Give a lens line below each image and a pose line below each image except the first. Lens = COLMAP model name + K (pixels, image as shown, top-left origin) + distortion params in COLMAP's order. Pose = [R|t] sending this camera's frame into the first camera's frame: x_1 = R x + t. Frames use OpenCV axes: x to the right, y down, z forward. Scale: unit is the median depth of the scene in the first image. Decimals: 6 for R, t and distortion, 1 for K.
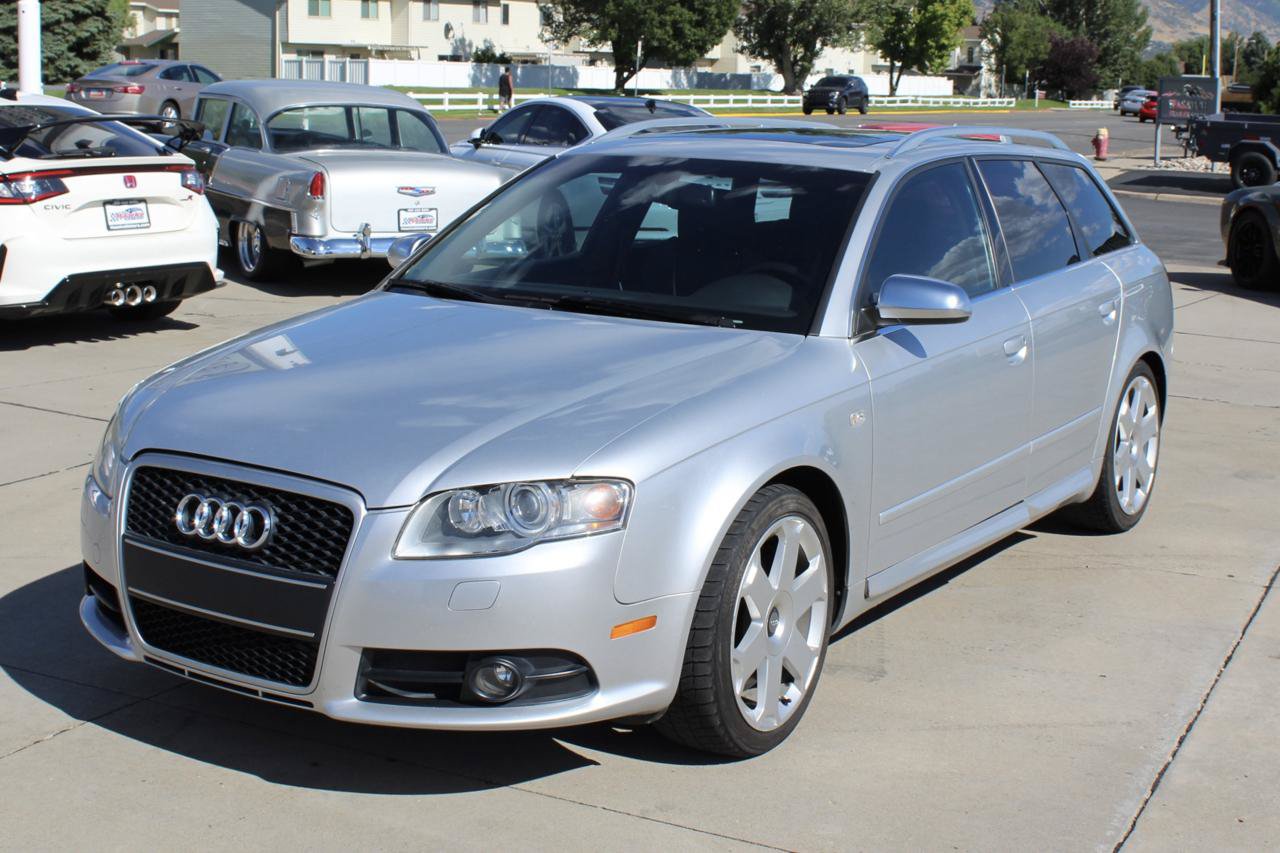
lens RADIAL K [[1782.3, 0, 644.7], [0, 1782.3, 378.7], [0, 0, 1]] dist [-0.106160, 0.090950]
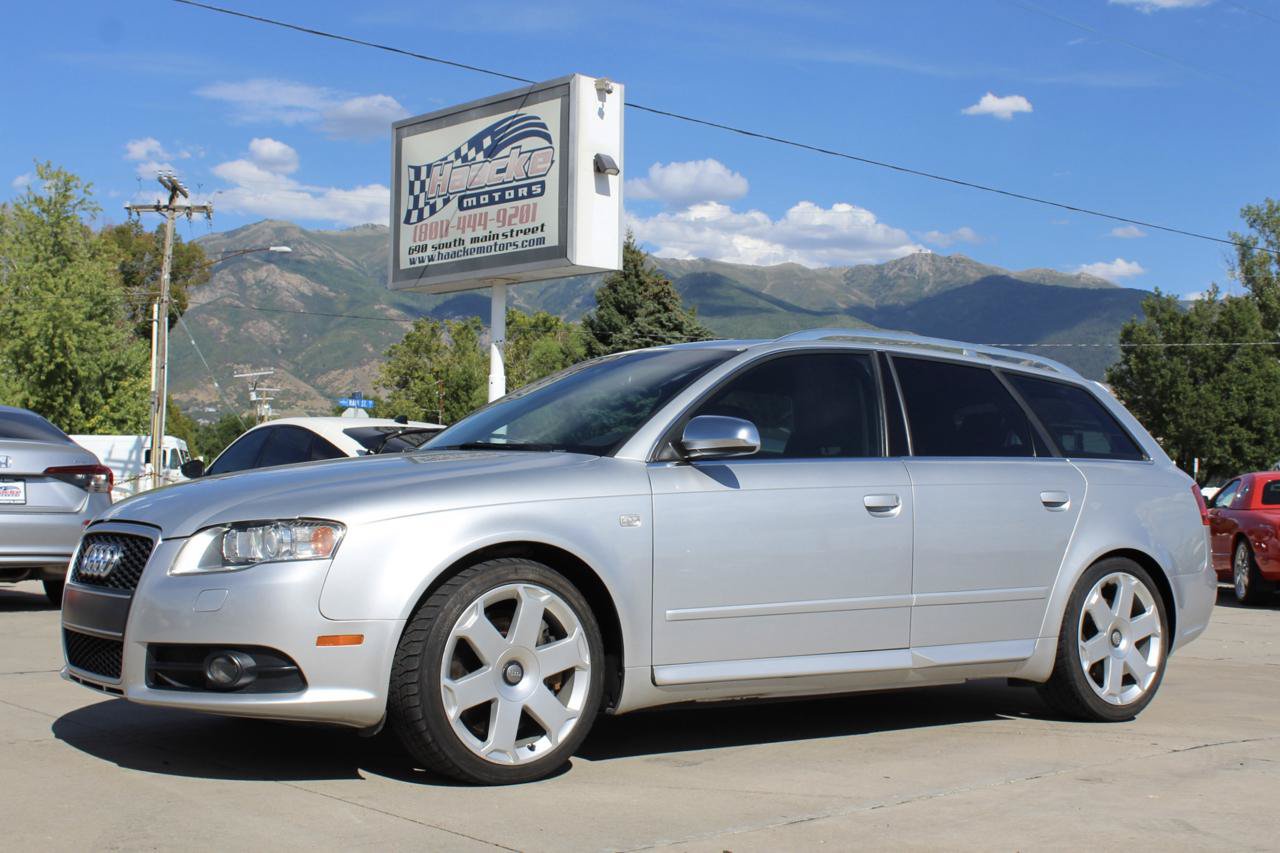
lens RADIAL K [[1614.7, 0, 644.0], [0, 1614.7, 407.0], [0, 0, 1]] dist [-0.098346, 0.043453]
pose [[0.933169, -0.031820, -0.358025, 0.519448], [-0.052146, 0.973551, -0.222441, 0.188390], [0.355634, 0.226245, 0.906828, 0.006285]]
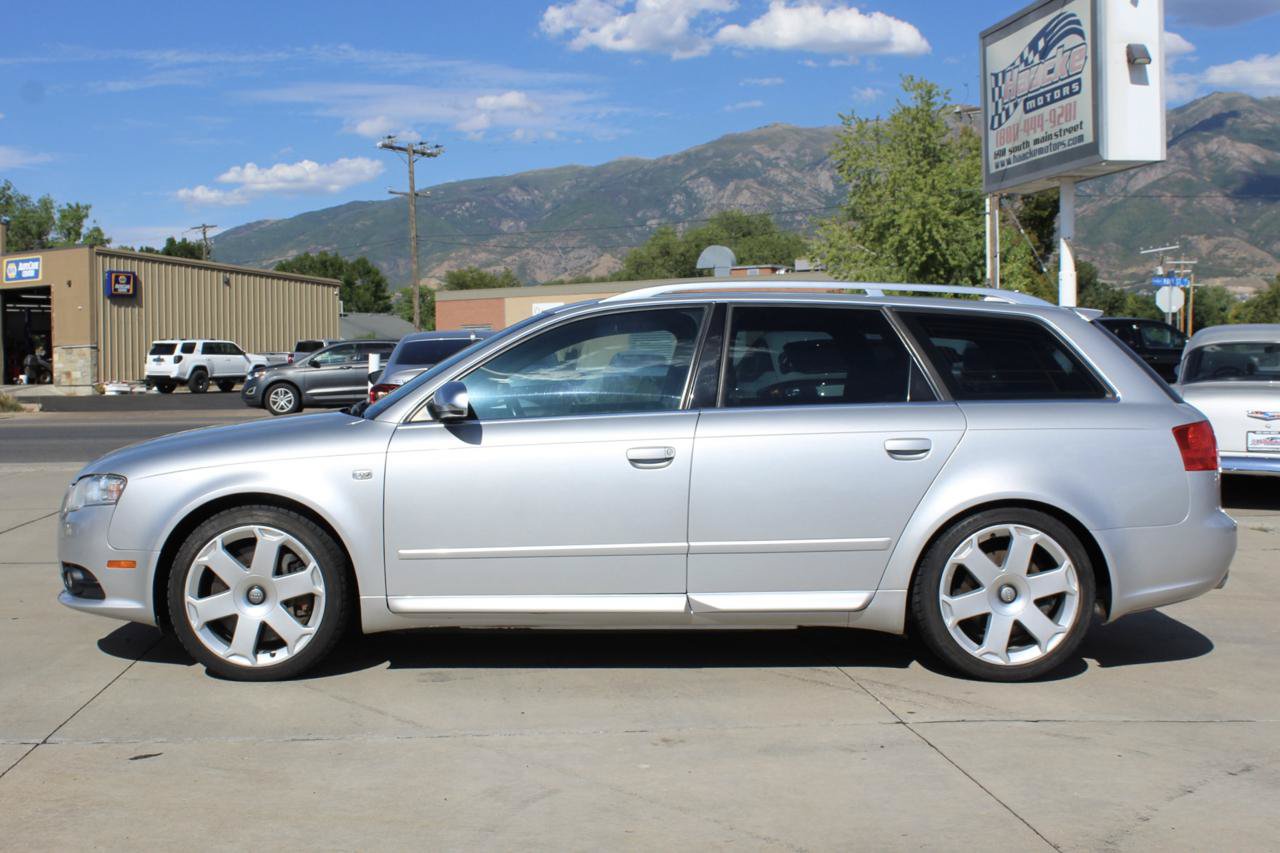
lens RADIAL K [[1490.6, 0, 605.2], [0, 1490.6, 426.5], [0, 0, 1]] dist [-0.091376, 0.050417]
pose [[0.544241, 0.007723, -0.838893, 1.224403], [-0.122042, 0.990049, -0.070061, 0.043584], [0.830004, 0.140510, 0.539768, 0.516791]]
